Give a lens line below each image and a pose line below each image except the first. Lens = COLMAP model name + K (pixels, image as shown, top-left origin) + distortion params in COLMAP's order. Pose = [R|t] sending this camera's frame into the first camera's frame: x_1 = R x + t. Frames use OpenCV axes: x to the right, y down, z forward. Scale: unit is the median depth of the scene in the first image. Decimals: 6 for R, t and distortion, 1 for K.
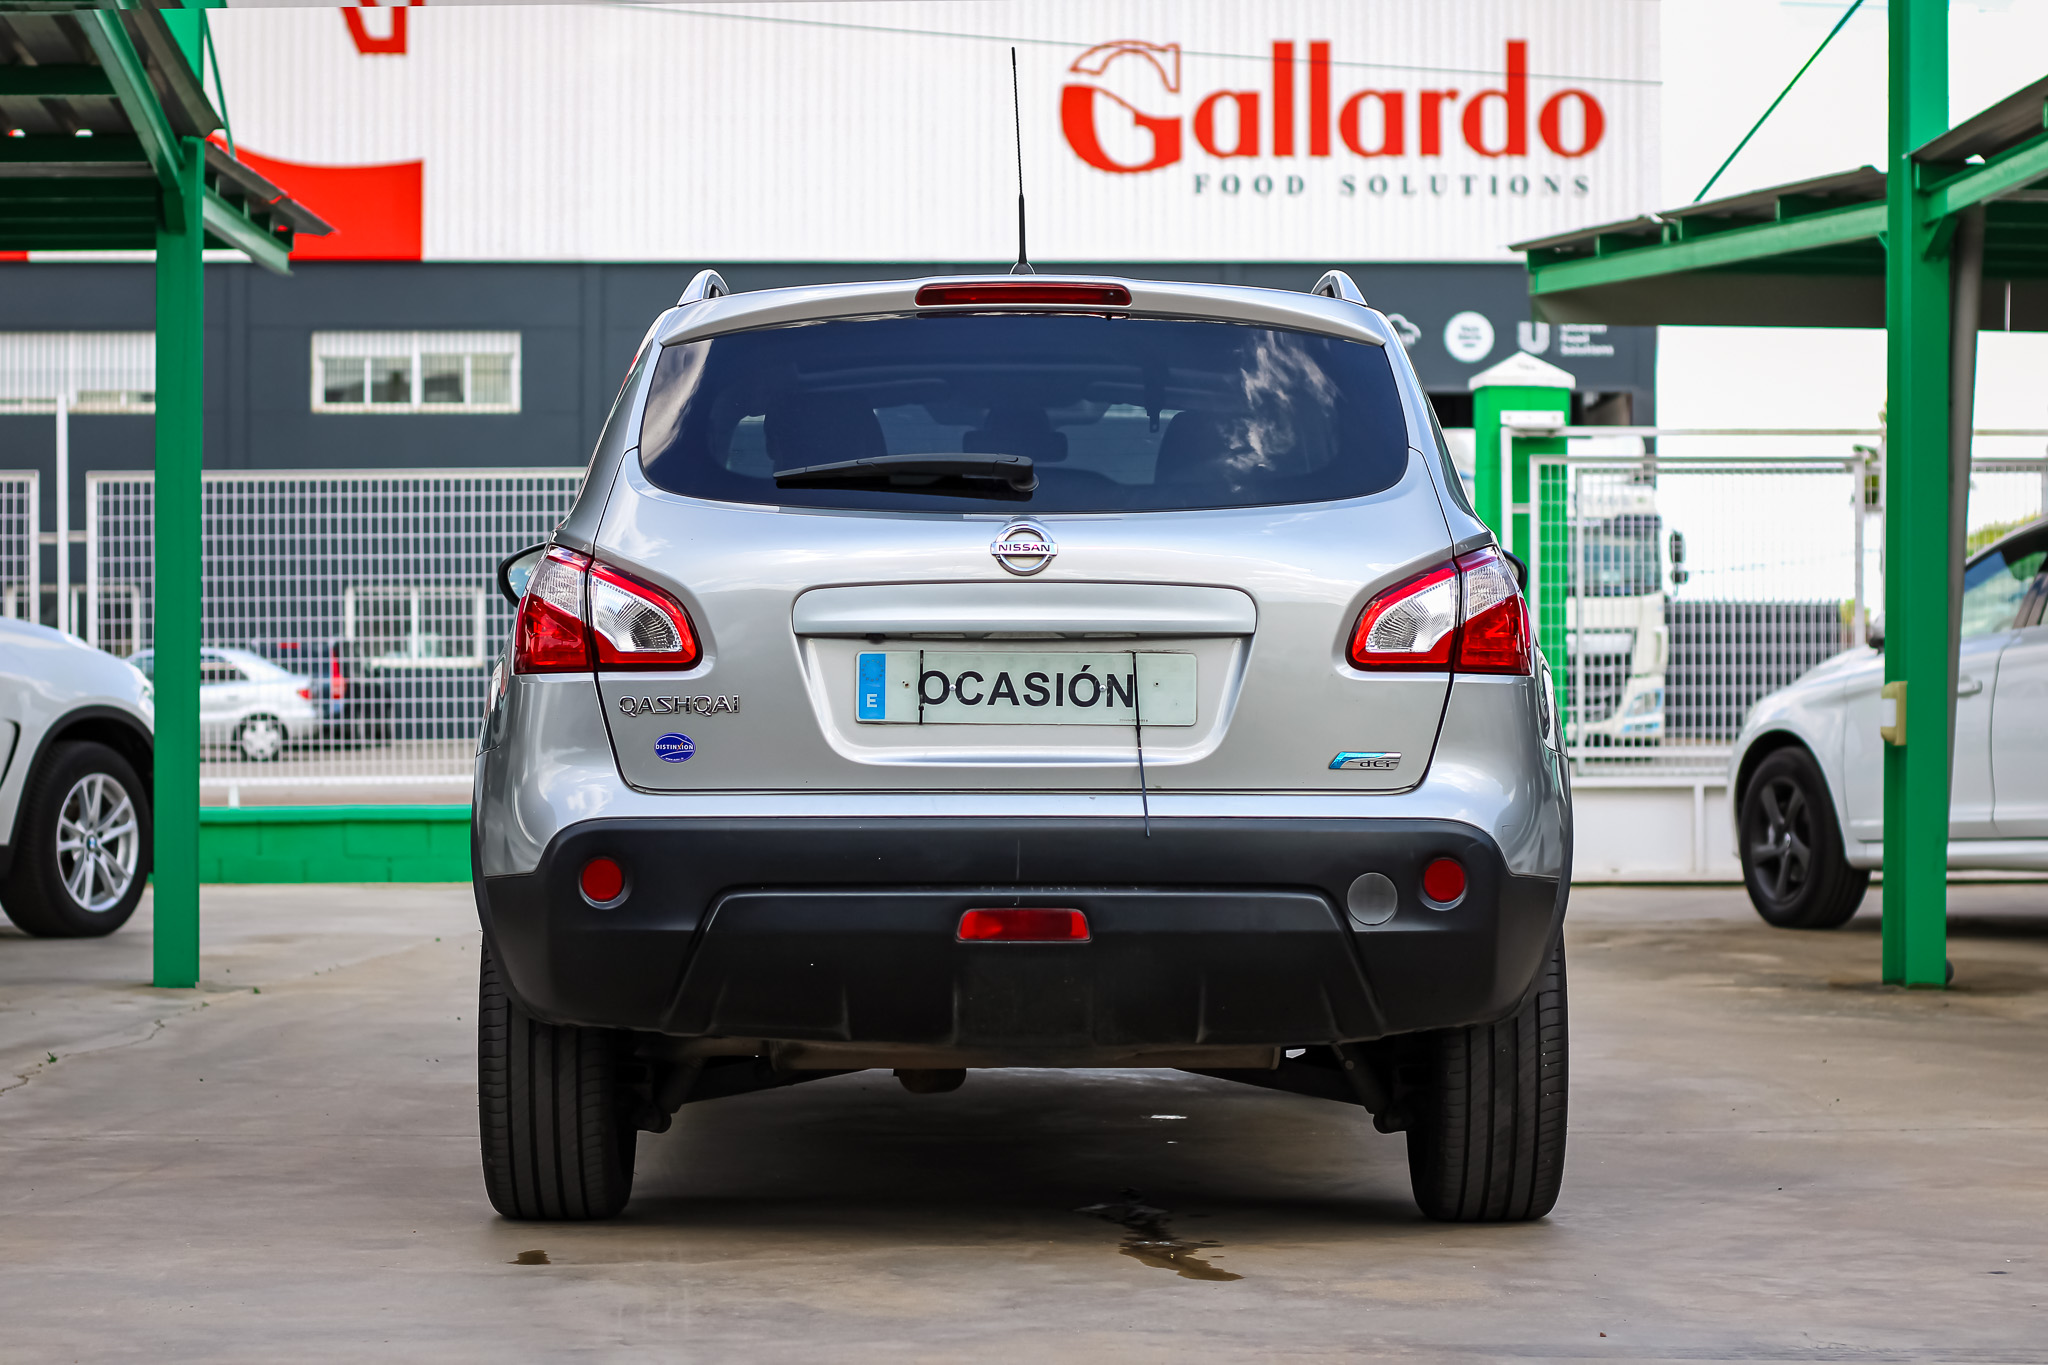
lens RADIAL K [[4853.7, 0, 1024.0], [0, 4853.7, 682.5], [0, 0, 1]] dist [-0.064908, -0.318778]
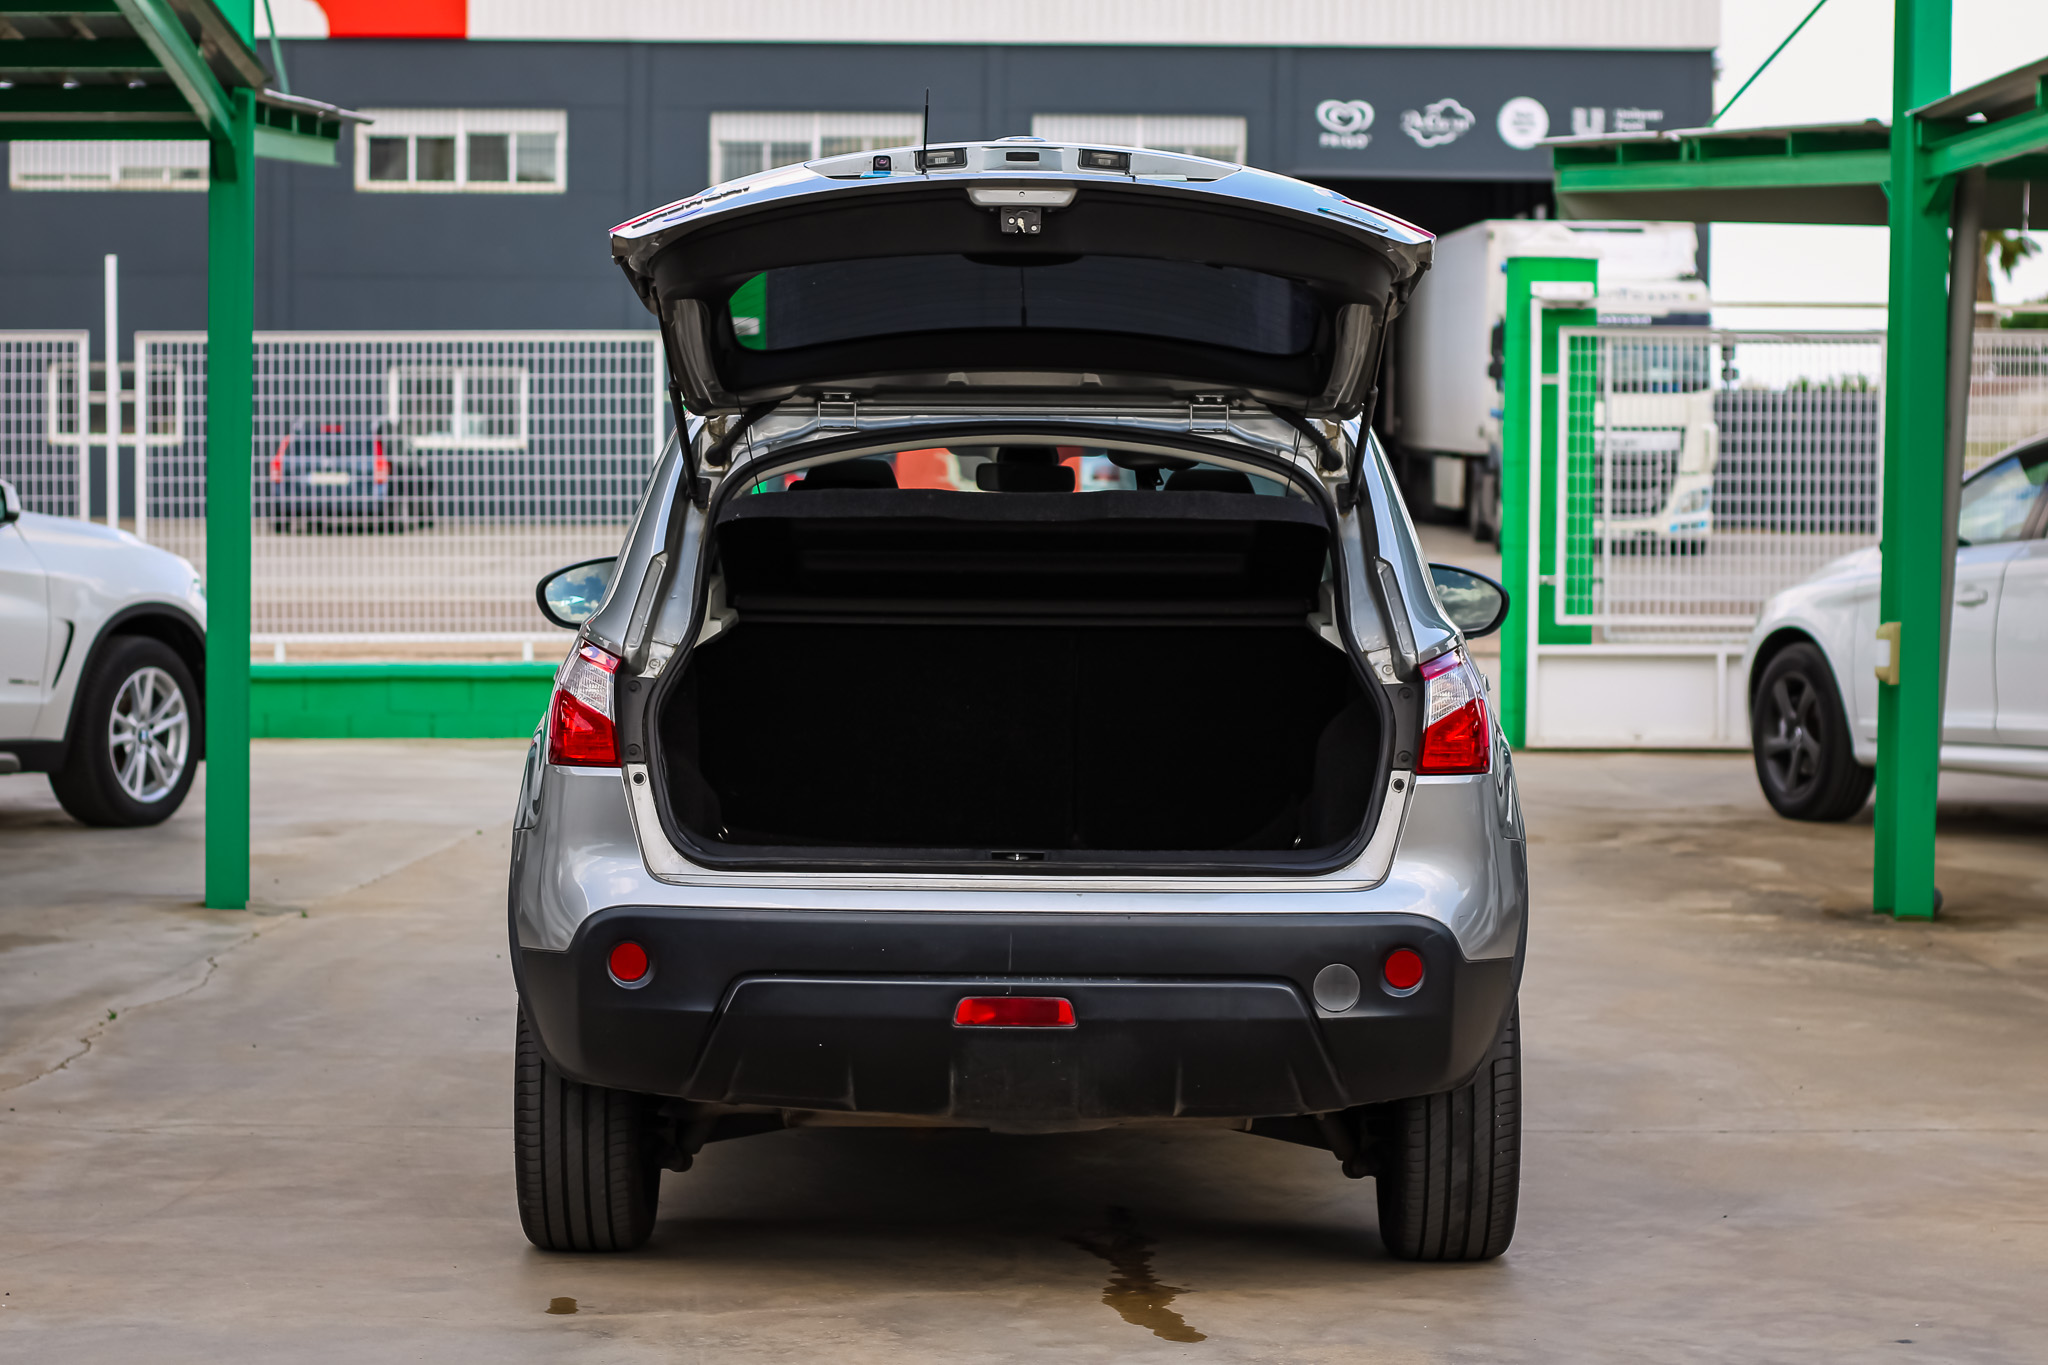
lens RADIAL K [[4918.3, 0, 1024.0], [0, 4918.3, 682.5], [0, 0, 1]] dist [-0.072980, -0.156057]
pose [[0.999906, 0.009373, -0.010026, 0.010154], [-0.008859, 0.998703, 0.050140, -0.065110], [0.010483, -0.050046, 0.998692, -0.080382]]
